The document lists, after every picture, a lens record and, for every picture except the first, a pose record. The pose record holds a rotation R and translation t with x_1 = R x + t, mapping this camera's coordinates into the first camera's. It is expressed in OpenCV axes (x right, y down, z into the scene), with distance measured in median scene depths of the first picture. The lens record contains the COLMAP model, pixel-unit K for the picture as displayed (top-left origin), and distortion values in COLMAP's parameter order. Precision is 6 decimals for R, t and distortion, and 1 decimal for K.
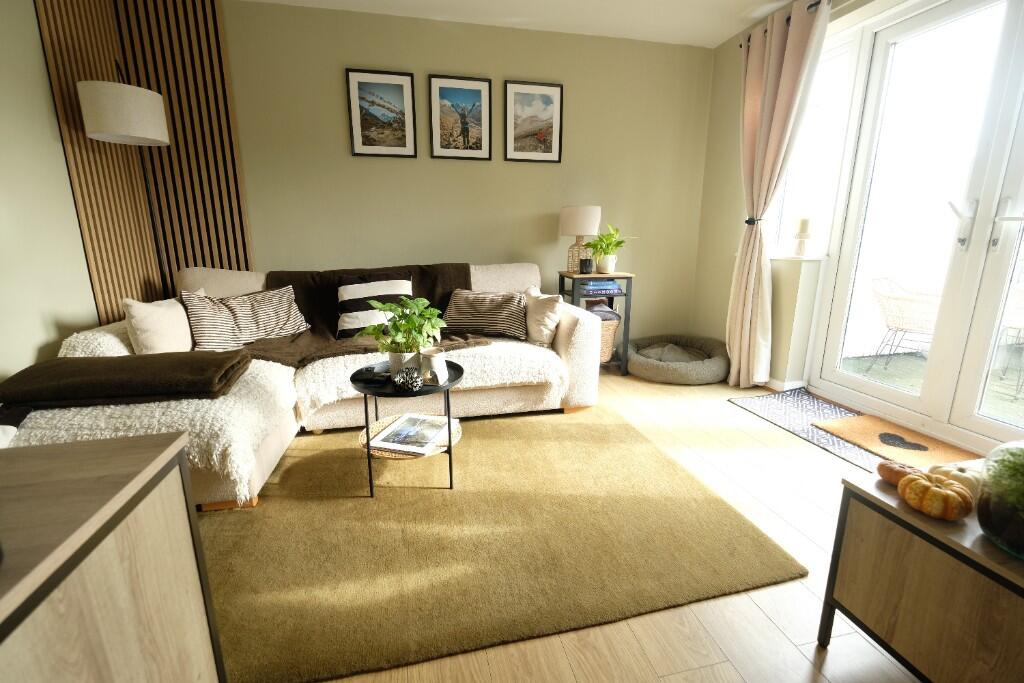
lens RADIAL K [[449.0, 0, 513.6], [0, 449.0, 338.8], [0, 0, 1]] dist [0.000128, 0.000370]
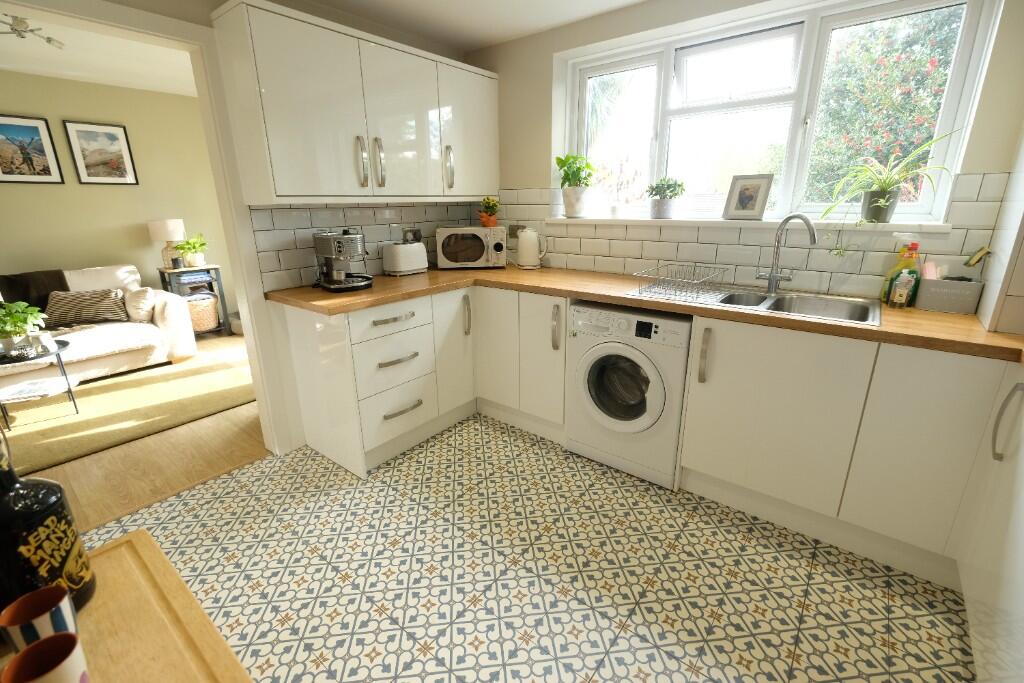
lens RADIAL K [[449.0, 0, 511.0], [0, 449.0, 335.0], [0, 0, 1]] dist [0.000128, 0.000370]
pose [[0.785520, -0.186256, 0.590142, 0.110980], [0.154388, 0.982460, 0.104575, 0.071846], [-0.599269, 0.008965, 0.800498, -0.738785]]
